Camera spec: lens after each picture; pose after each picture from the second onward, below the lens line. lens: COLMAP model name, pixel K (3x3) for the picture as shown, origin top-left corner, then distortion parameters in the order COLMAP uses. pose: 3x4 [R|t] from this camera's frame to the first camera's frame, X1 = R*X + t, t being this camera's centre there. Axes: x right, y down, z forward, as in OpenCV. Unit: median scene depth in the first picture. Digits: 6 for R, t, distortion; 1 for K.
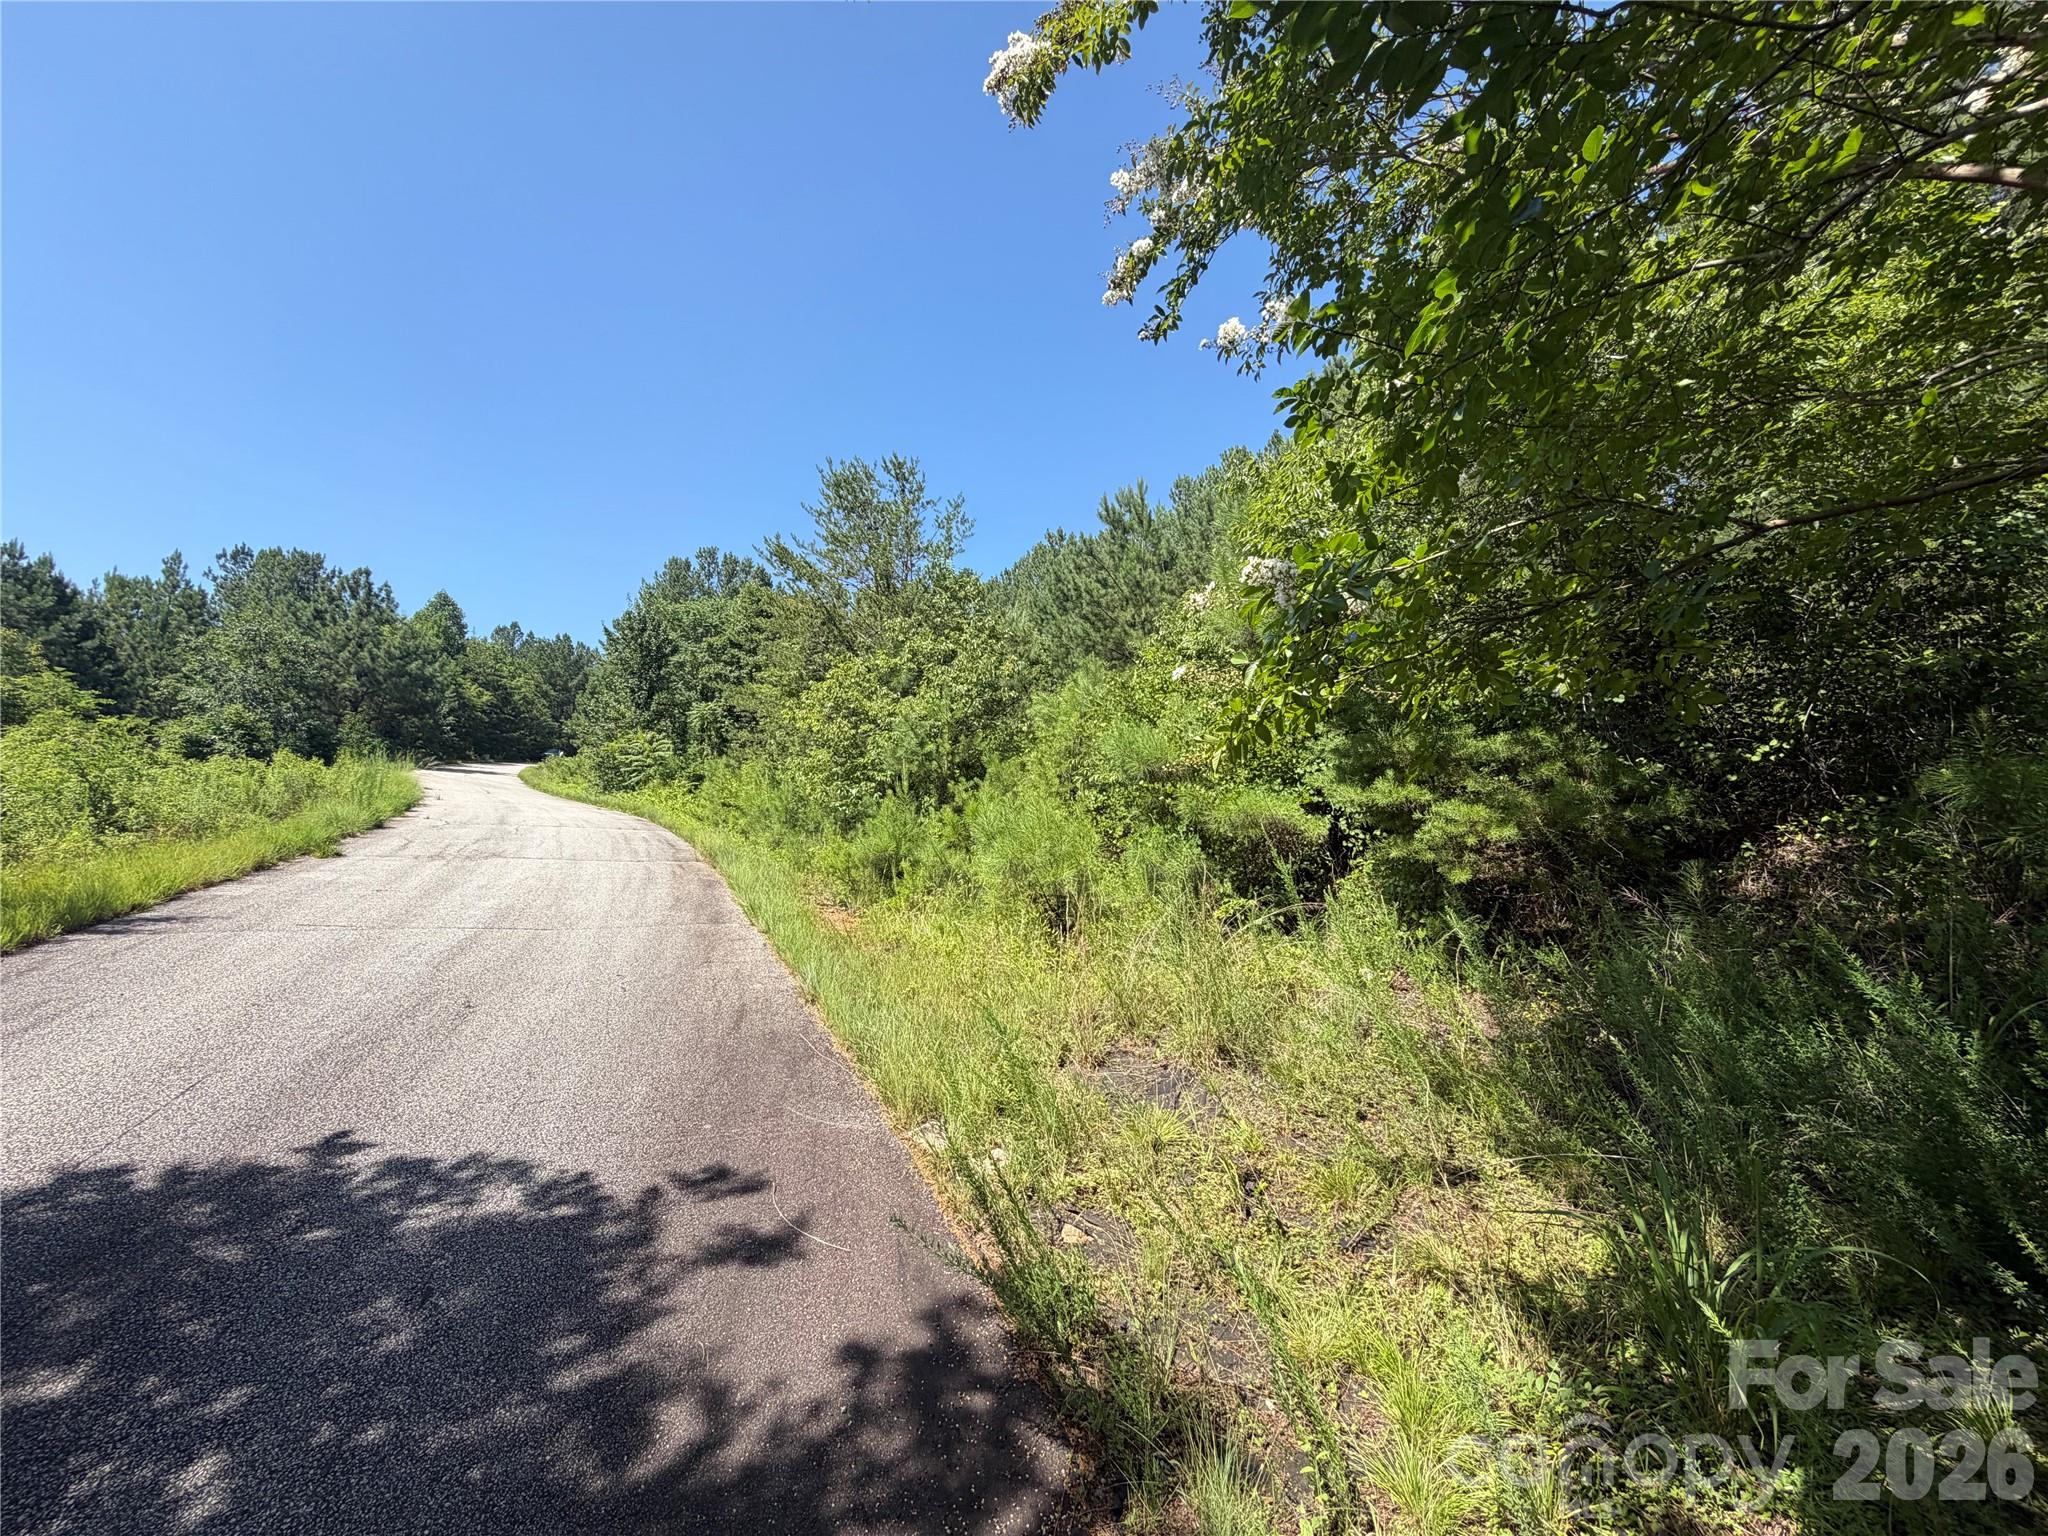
lens RADIAL K [[820.0, 0, 1023.7], [0, 820.0, 772.6], [0, 0, 1]] dist [-0.000998, 0.000420]
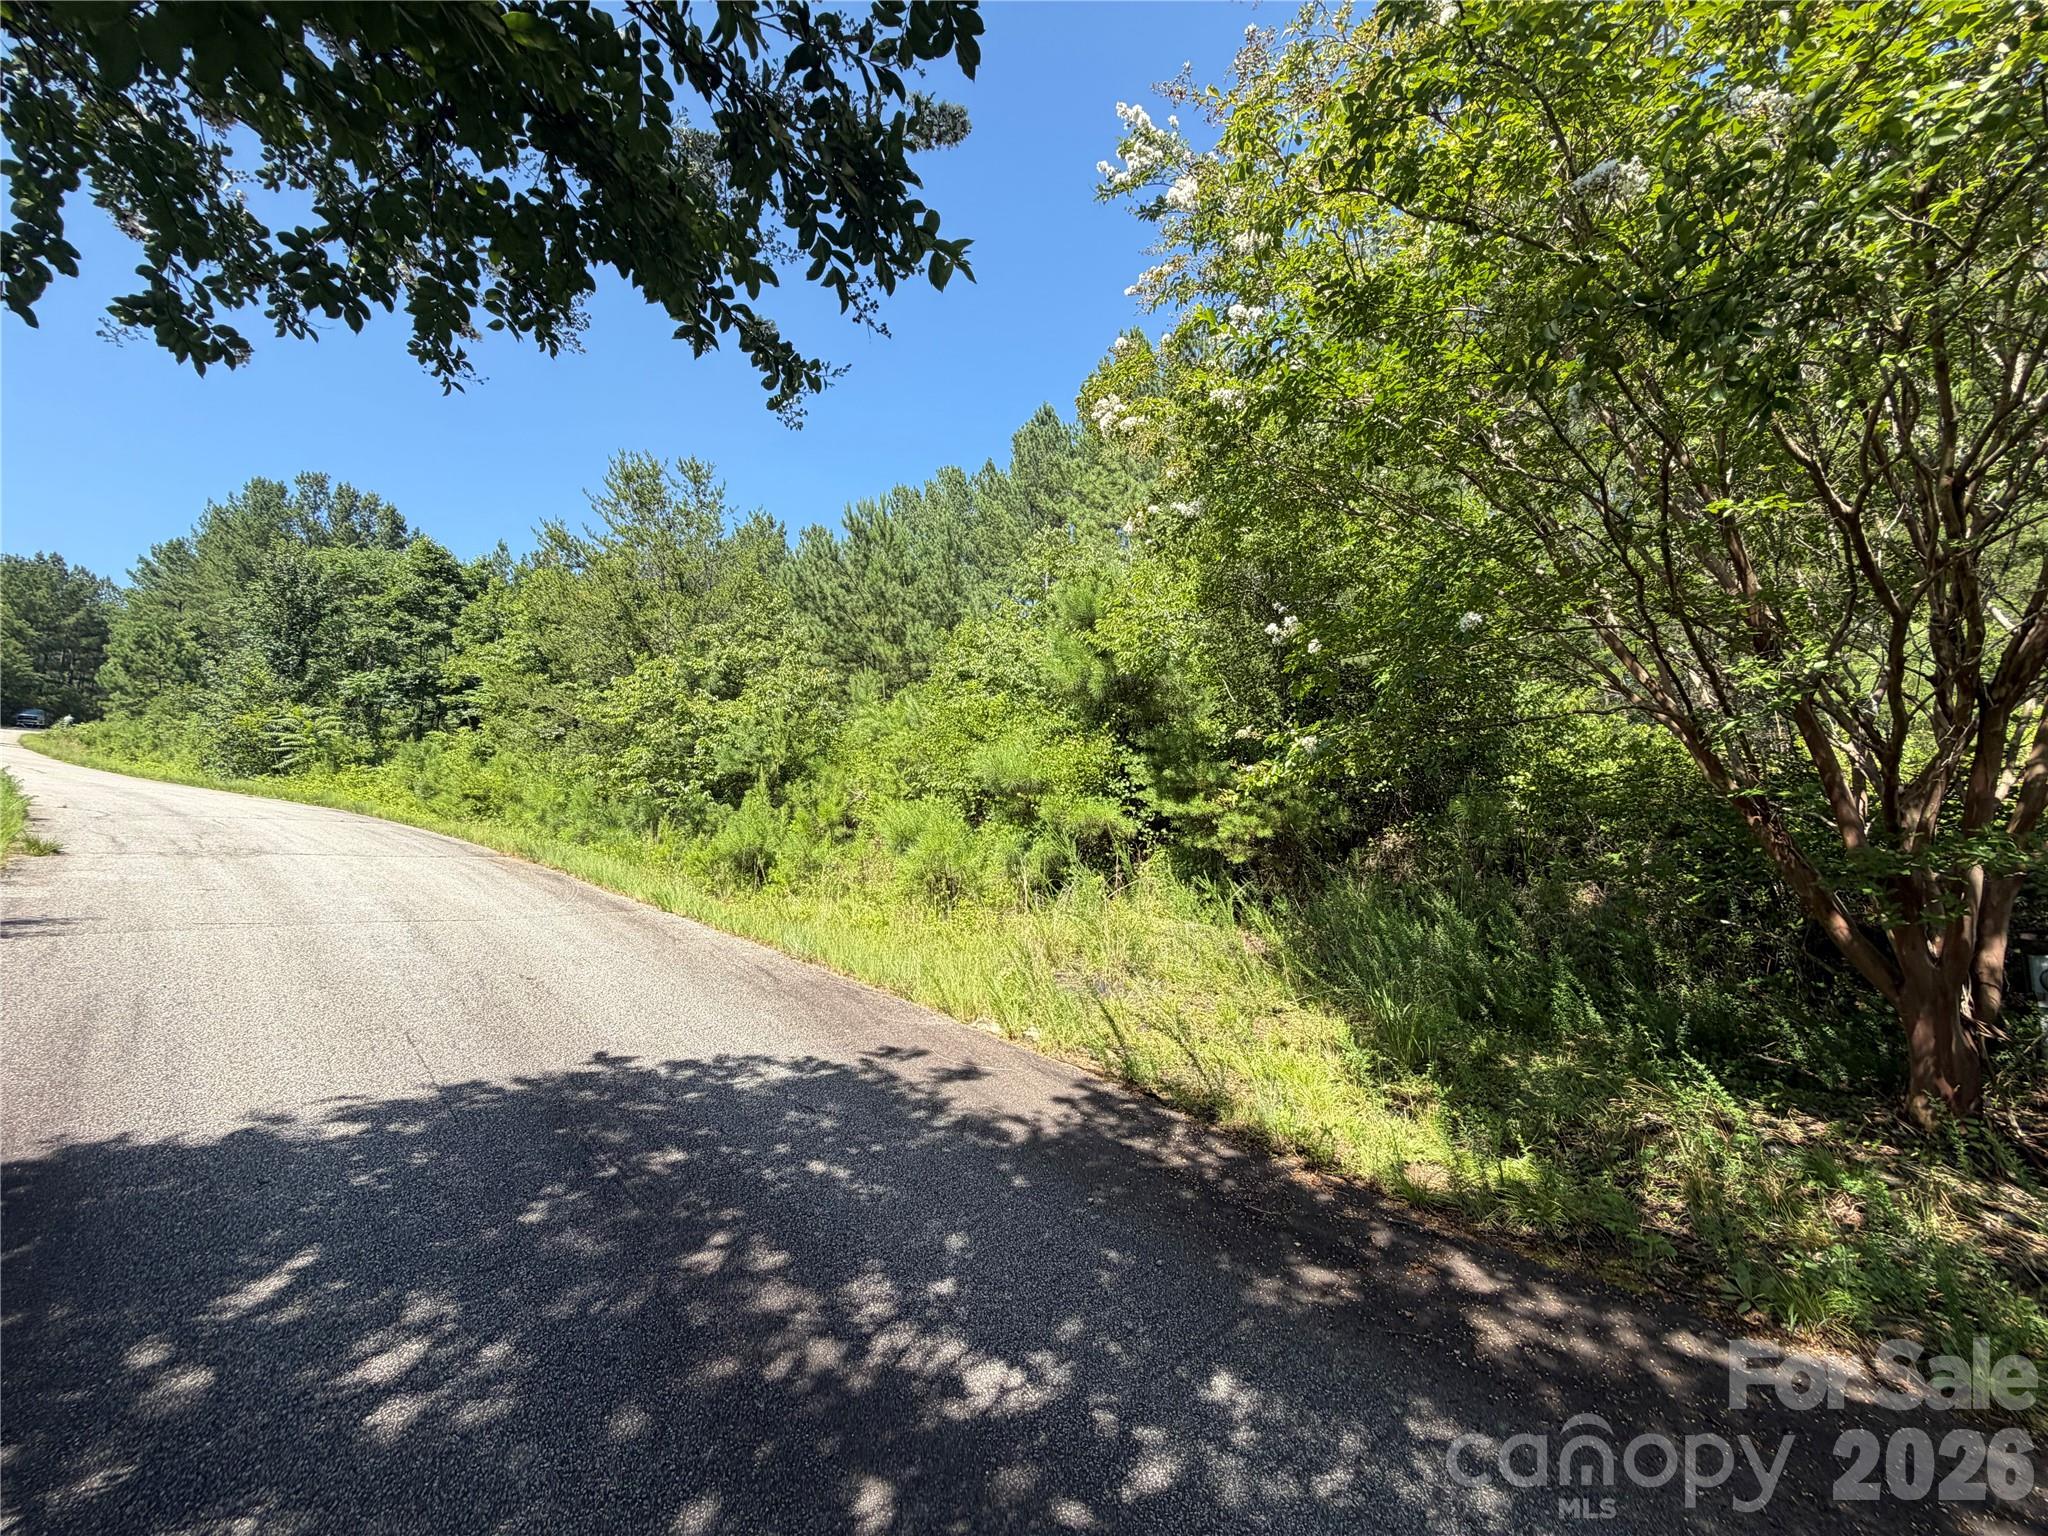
lens RADIAL K [[820.0, 0, 1024.1], [0, 820.0, 767.0], [0, 0, 1]] dist [-0.000998, 0.000420]
pose [[0.926343, 0.031410, 0.375370, -0.082327], [-0.032173, 0.999473, -0.004235, -0.006189], [-0.375306, -0.008154, 0.926865, -0.061427]]
